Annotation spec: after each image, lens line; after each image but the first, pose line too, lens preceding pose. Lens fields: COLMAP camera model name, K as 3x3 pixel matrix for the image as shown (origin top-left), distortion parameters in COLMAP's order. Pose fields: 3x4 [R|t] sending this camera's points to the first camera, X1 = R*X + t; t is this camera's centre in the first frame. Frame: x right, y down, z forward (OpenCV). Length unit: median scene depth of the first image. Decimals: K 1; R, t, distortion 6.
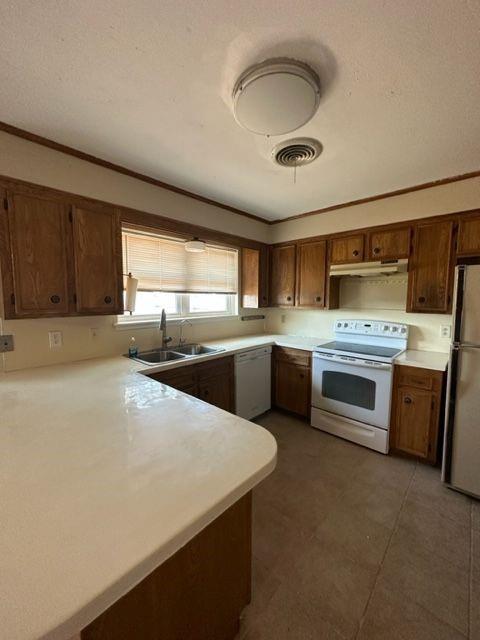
lens RADIAL K [[253.8, 0, 240.3], [0, 253.8, 318.0], [0, 0, 1]] dist [-0.002443, 0.000723]
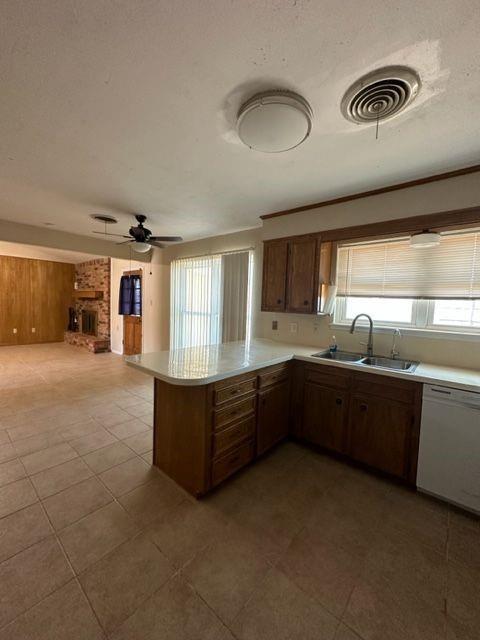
lens RADIAL K [[253.8, 0, 239.9], [0, 253.8, 318.0], [0, 0, 1]] dist [-0.002443, 0.000723]
pose [[0.047209, 0.060521, -0.997050, 0.624064], [-0.113582, 0.992014, 0.054837, -0.017985], [0.992406, 0.110659, 0.053706, 0.419453]]
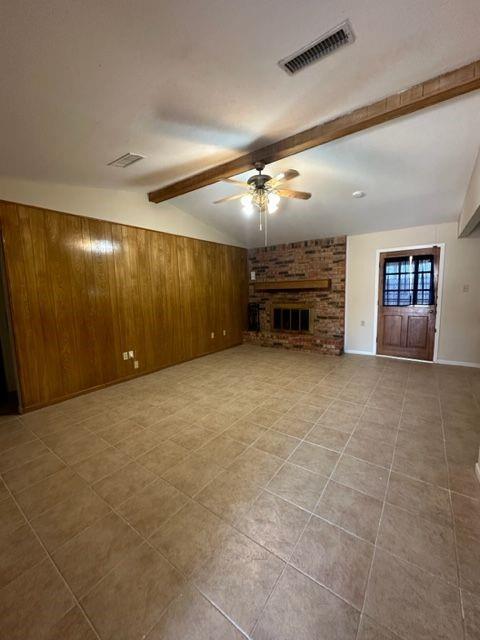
lens RADIAL K [[253.8, 0, 240.8], [0, 253.8, 321.3], [0, 0, 1]] dist [-0.002443, 0.000723]
pose [[0.124201, 0.111077, -0.986020, 0.005312], [-0.059475, 0.992761, 0.104345, 0.171045], [0.990473, 0.045684, 0.129909, -1.738106]]
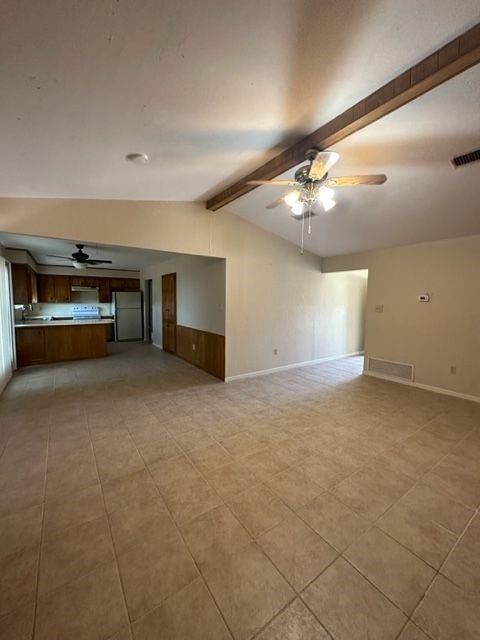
lens RADIAL K [[253.8, 0, 239.8], [0, 253.8, 317.2], [0, 0, 1]] dist [-0.002443, 0.000723]
pose [[0.210563, -0.069384, 0.975115, -2.127503], [0.073725, 0.995765, 0.054933, 0.112323], [-0.974796, 0.060323, 0.214786, -1.457460]]
